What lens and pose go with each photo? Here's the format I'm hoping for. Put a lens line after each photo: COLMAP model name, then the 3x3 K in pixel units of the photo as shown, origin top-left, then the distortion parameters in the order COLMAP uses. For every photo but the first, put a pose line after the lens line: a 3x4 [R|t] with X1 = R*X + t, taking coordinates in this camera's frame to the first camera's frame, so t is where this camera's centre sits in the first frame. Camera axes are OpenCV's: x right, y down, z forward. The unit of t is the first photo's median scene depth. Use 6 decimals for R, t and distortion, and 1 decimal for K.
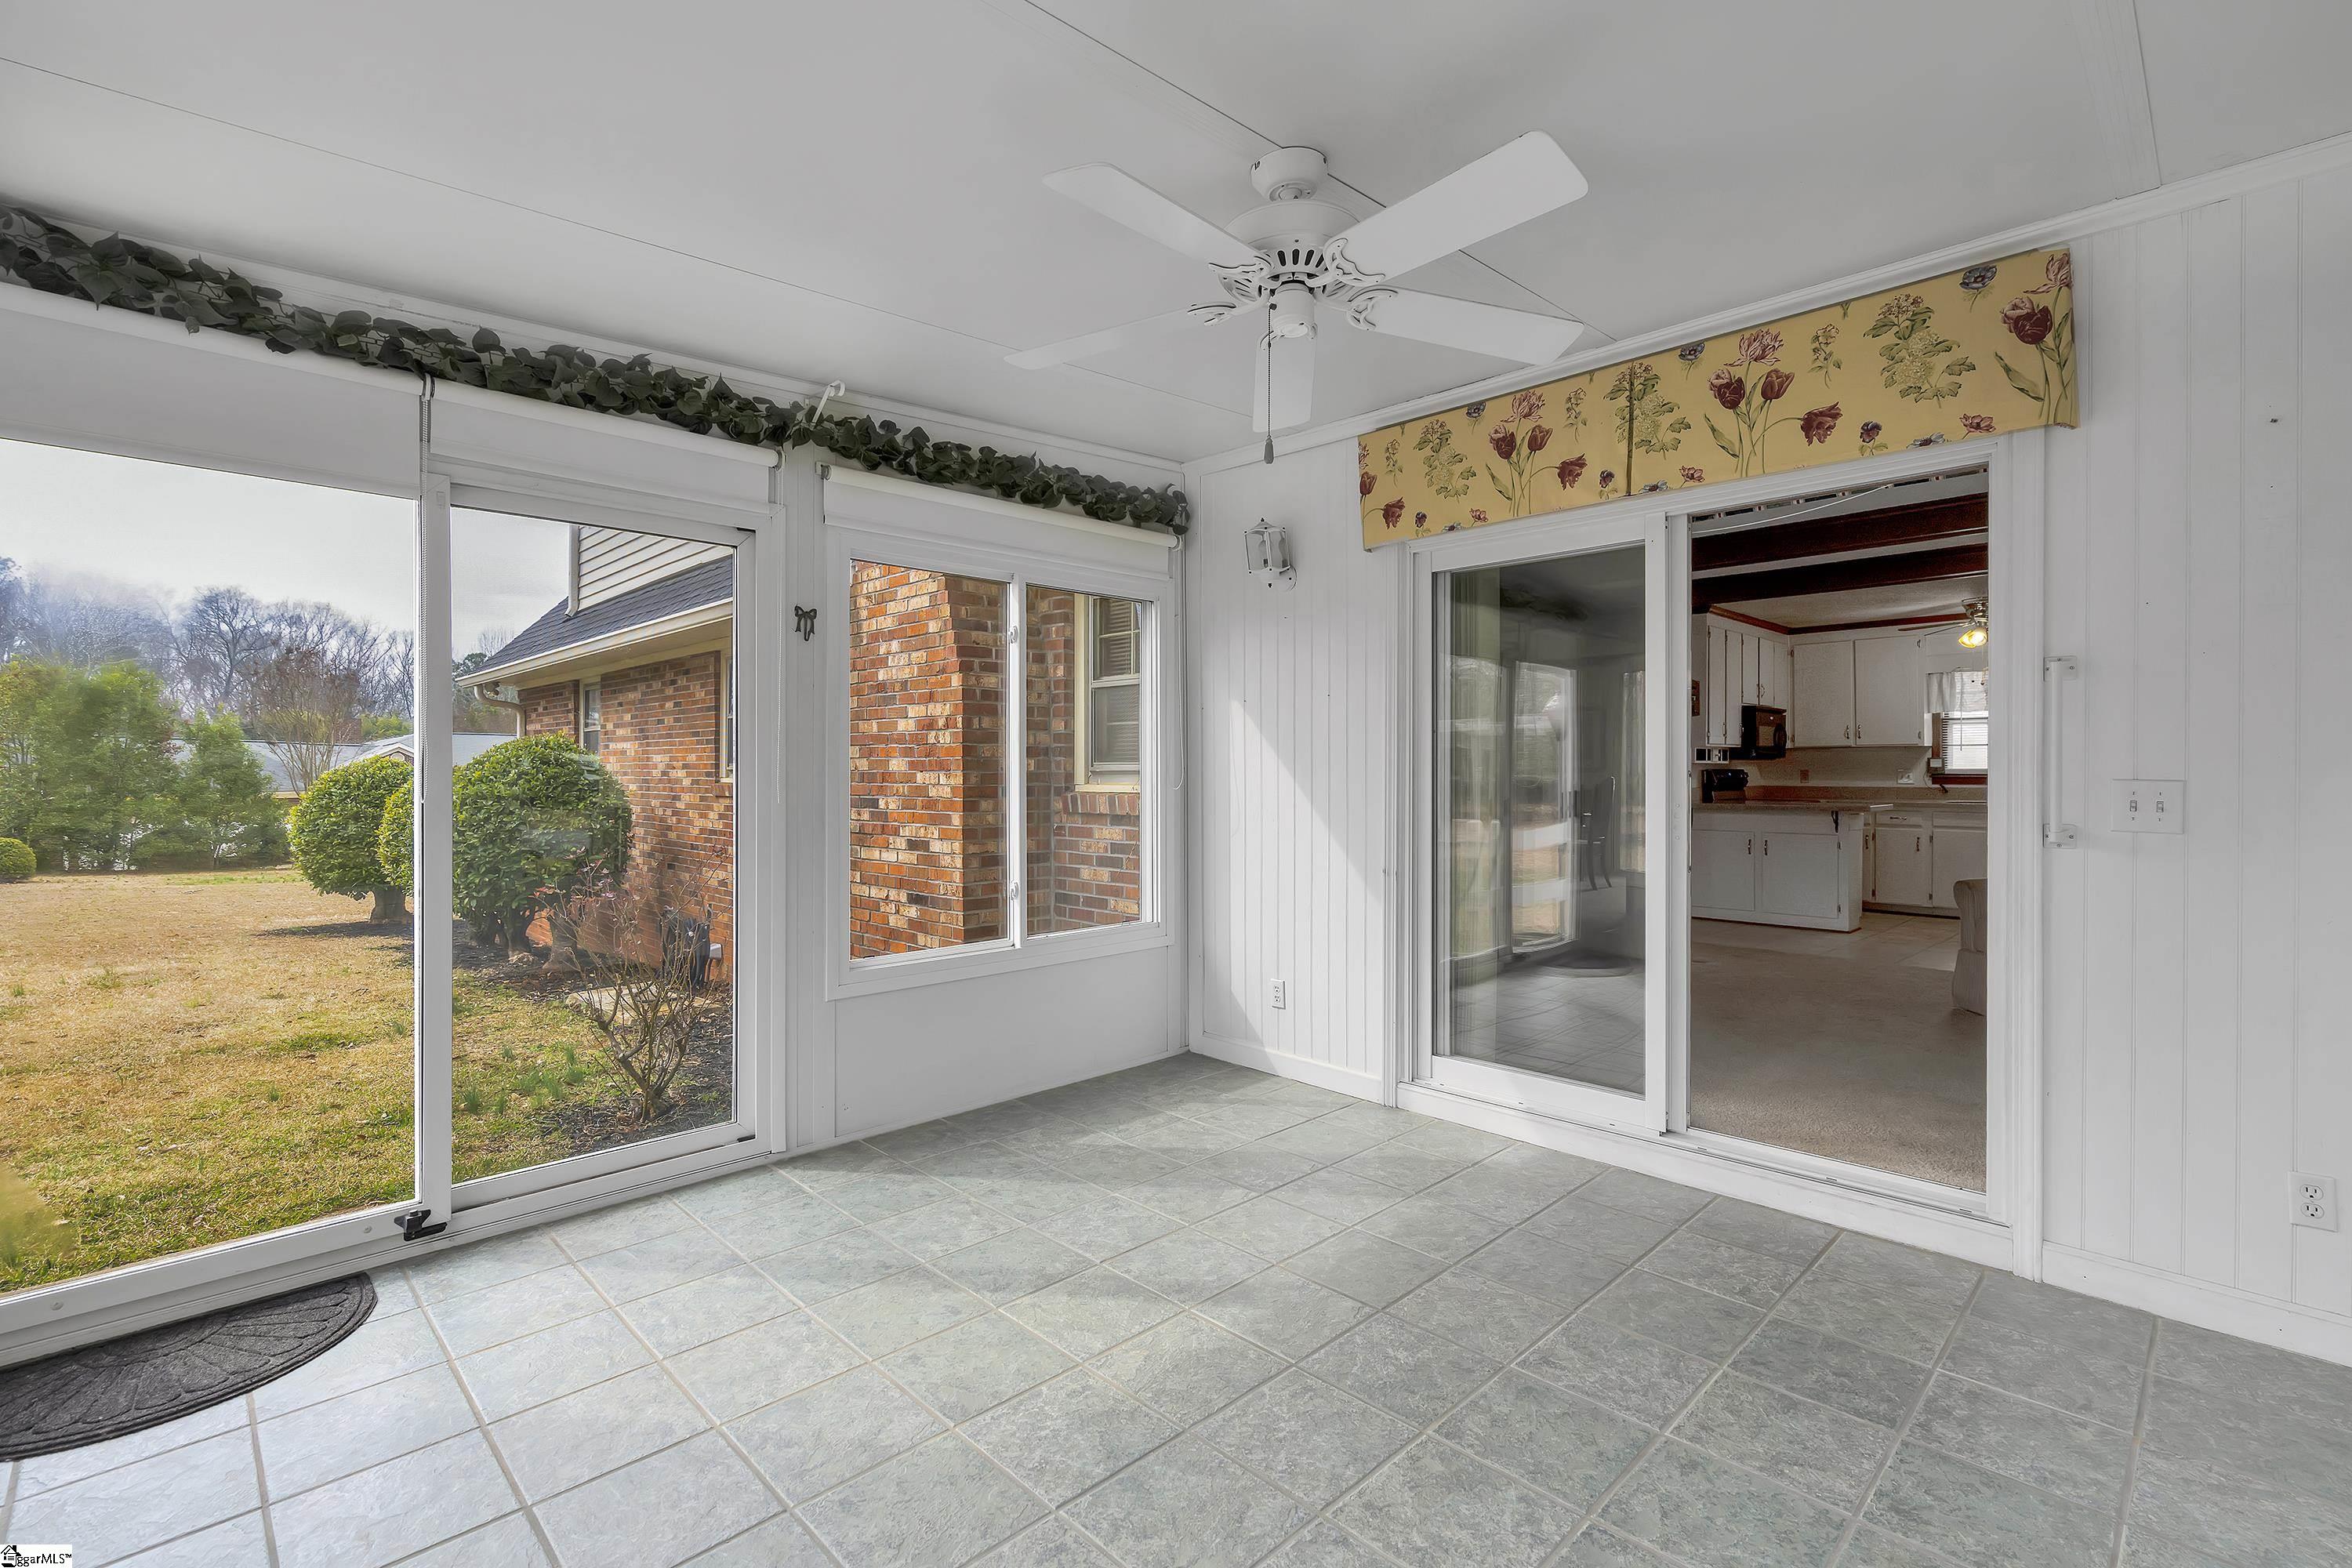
lens RADIAL K [[1070.3, 0, 1173.5], [0, 1070.3, 778.3], [0, 0, 1]] dist [0.002479, 0.000567]
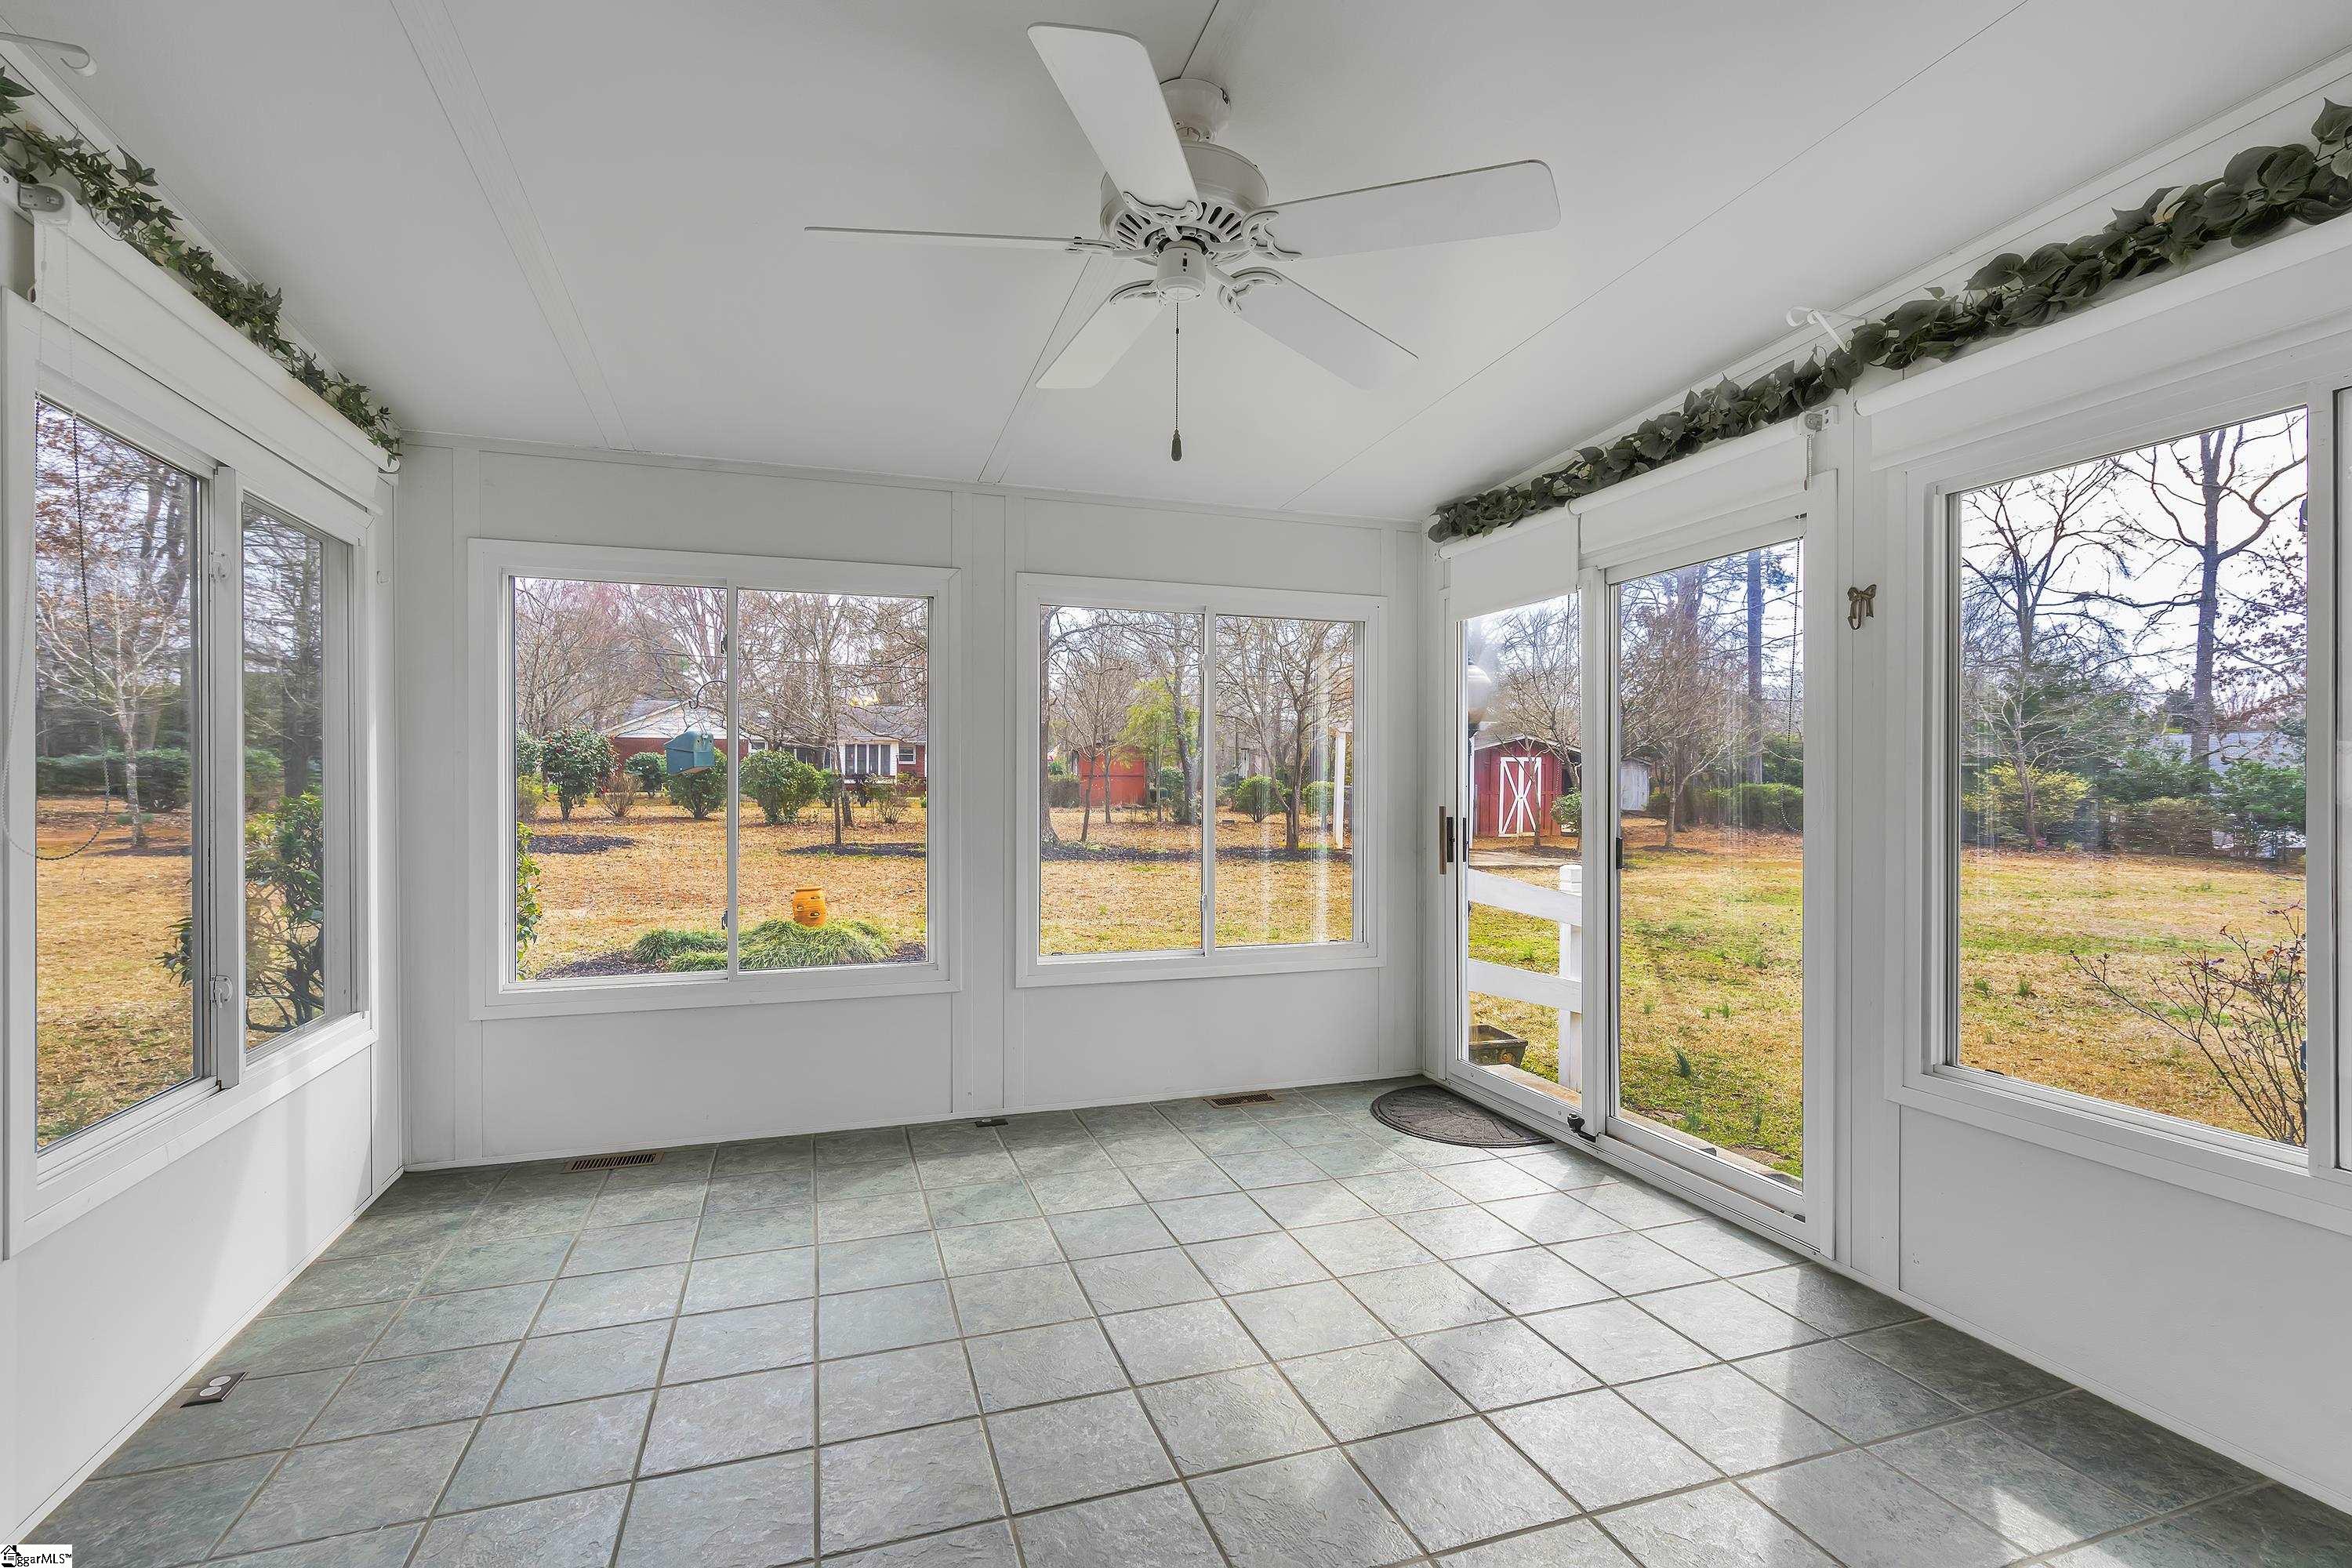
lens RADIAL K [[1070.3, 0, 1174.2], [0, 1070.3, 784.5], [0, 0, 1]] dist [0.002479, 0.000567]
pose [[-0.427975, 0.000045, -0.903791, 0.667543], [-0.009691, 0.999942, 0.004639, -0.015107], [0.903739, 0.010744, -0.427949, 1.010524]]
